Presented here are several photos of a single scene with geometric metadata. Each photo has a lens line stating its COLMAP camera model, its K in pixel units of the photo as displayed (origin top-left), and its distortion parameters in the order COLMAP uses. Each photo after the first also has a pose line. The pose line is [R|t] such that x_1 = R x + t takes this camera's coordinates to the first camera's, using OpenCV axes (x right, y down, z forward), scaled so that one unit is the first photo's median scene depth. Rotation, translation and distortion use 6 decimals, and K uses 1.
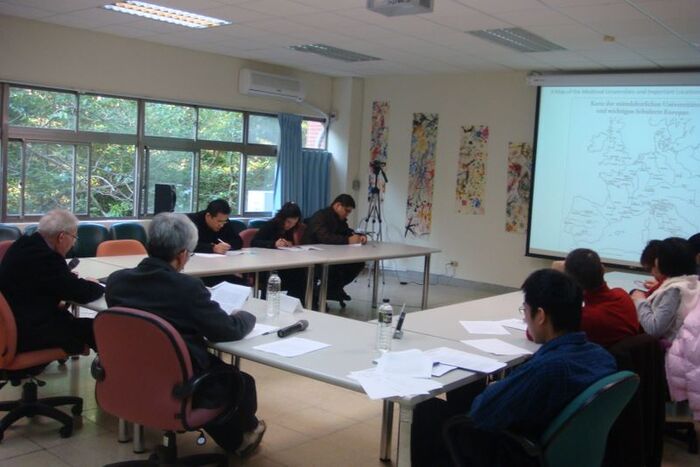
lens RADIAL K [[743.0, 0, 350.0], [0, 743.0, 233.5], [0, 0, 1]] dist [-0.179653, 0.170555]
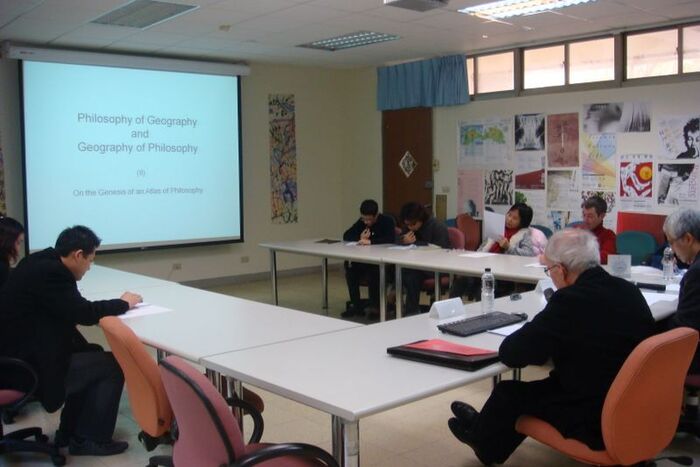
lens RADIAL K [[743.0, 0, 350.0], [0, 743.0, 233.5], [0, 0, 1]] dist [-0.179653, 0.170555]
pose [[0.159739, -0.142782, 0.976779, -0.478117], [0.111270, 0.985783, 0.125901, -0.059254], [-0.980868, 0.088575, 0.173355, 0.455476]]
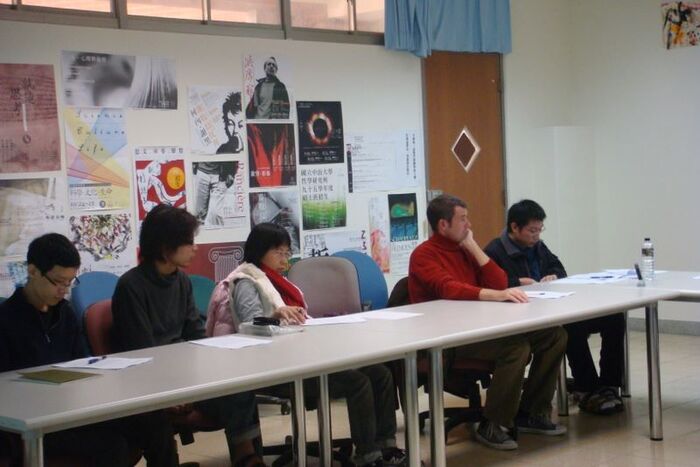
lens RADIAL K [[1223.3, 0, 350.0], [0, 1223.3, 233.5], [0, 0, 1]] dist [0.020079, 1.149444]
pose [[-0.996862, -0.014653, 0.077794, 0.131248], [-0.003392, 0.989724, 0.142952, -0.067604], [-0.079089, 0.142239, -0.986668, 1.017533]]
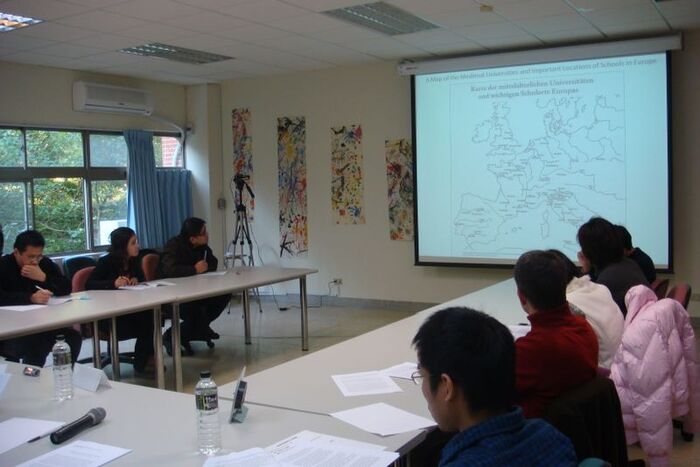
lens RADIAL K [[743.0, 0, 350.0], [0, 743.0, 233.5], [0, 0, 1]] dist [-0.179653, 0.170555]
pose [[0.984496, -0.093967, 0.148115, 0.028860], [0.096995, 0.995196, -0.013336, -0.003440], [-0.146150, 0.027496, 0.988880, 0.112976]]
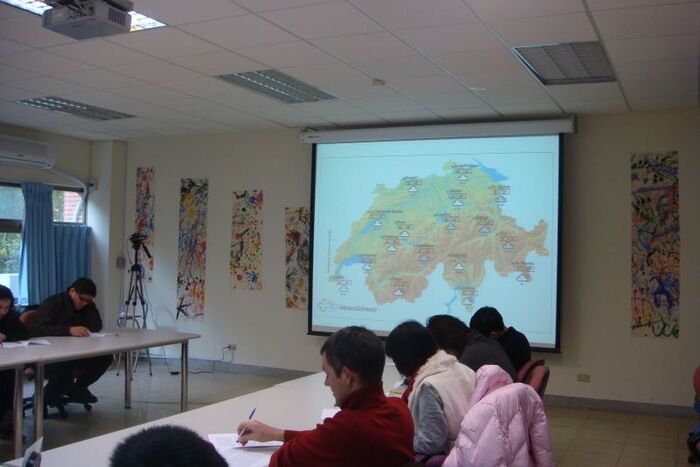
lens RADIAL K [[743.0, 0, 350.0], [0, 743.0, 233.5], [0, 0, 1]] dist [-0.179653, 0.170555]
pose [[0.968659, -0.031853, 0.246344, 0.067330], [0.056518, 0.993994, -0.093712, -0.003568], [-0.241879, 0.104698, 0.964641, 0.110947]]
